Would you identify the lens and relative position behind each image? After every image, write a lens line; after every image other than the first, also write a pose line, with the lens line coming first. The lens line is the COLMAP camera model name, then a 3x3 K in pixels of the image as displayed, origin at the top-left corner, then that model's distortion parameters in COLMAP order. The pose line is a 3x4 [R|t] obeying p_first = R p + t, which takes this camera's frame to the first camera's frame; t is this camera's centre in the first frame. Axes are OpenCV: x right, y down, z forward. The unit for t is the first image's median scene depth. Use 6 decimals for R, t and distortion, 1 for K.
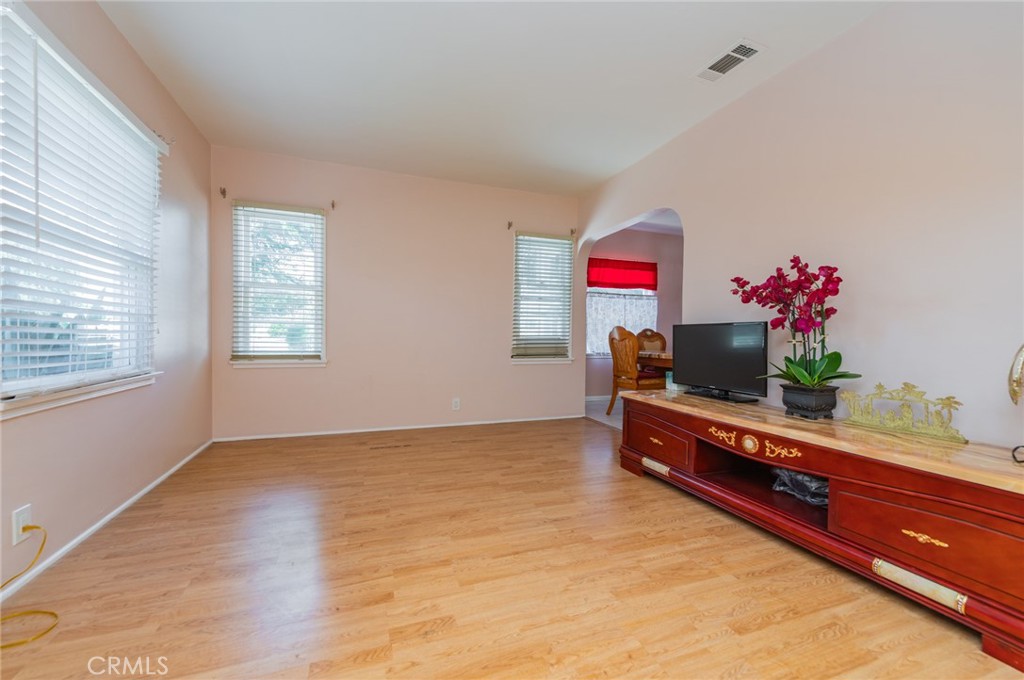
lens RADIAL K [[396.9, 0, 494.7], [0, 396.9, 342.5], [0, 0, 1]] dist [0.007286, -0.000494]
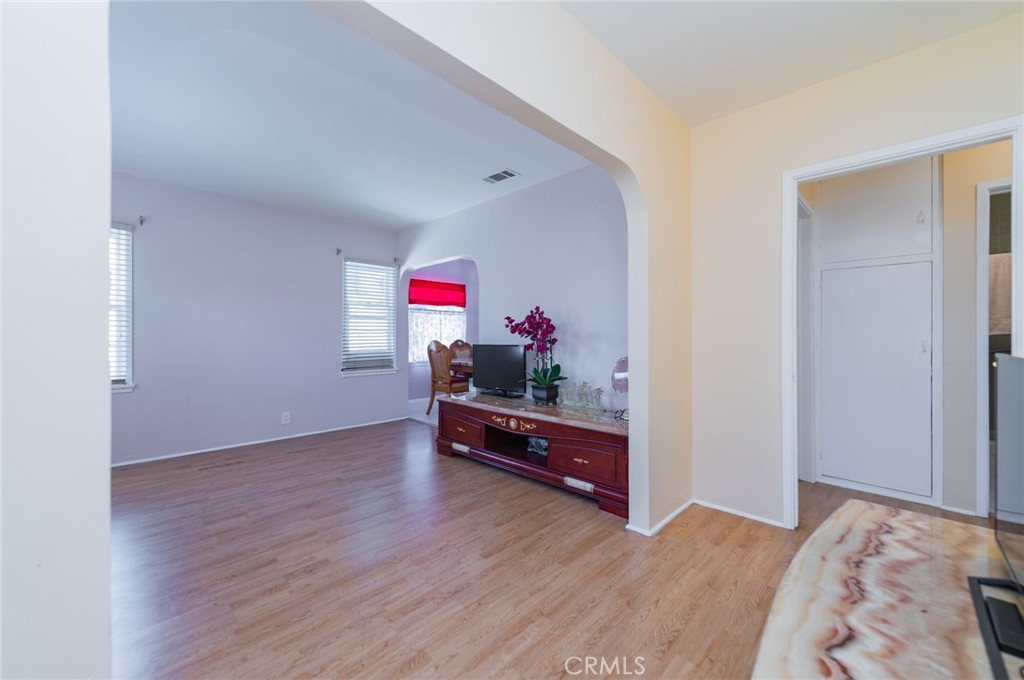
lens RADIAL K [[407.9, 0, 495.0], [0, 407.9, 338.4], [0, 0, 1]] dist [0.017127, -0.000544]
pose [[0.903273, -0.011926, 0.428901, -0.113929], [0.016634, 0.999835, -0.007232, -0.070708], [-0.428744, 0.013667, 0.903322, -0.408020]]
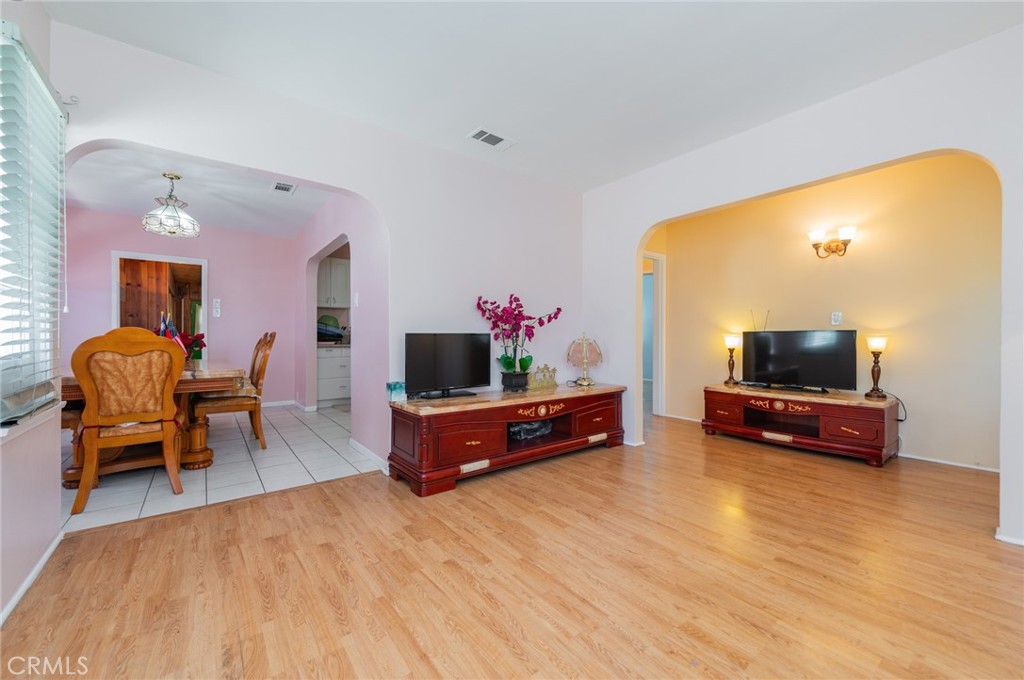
lens RADIAL K [[407.9, 0, 530.6], [0, 407.9, 335.4], [0, 0, 1]] dist [0.017127, -0.000544]
pose [[-0.349537, -0.008667, 0.936882, -0.784934], [0.012548, 0.999824, 0.013931, -0.066474], [-0.936839, 0.016625, -0.349367, 1.415713]]
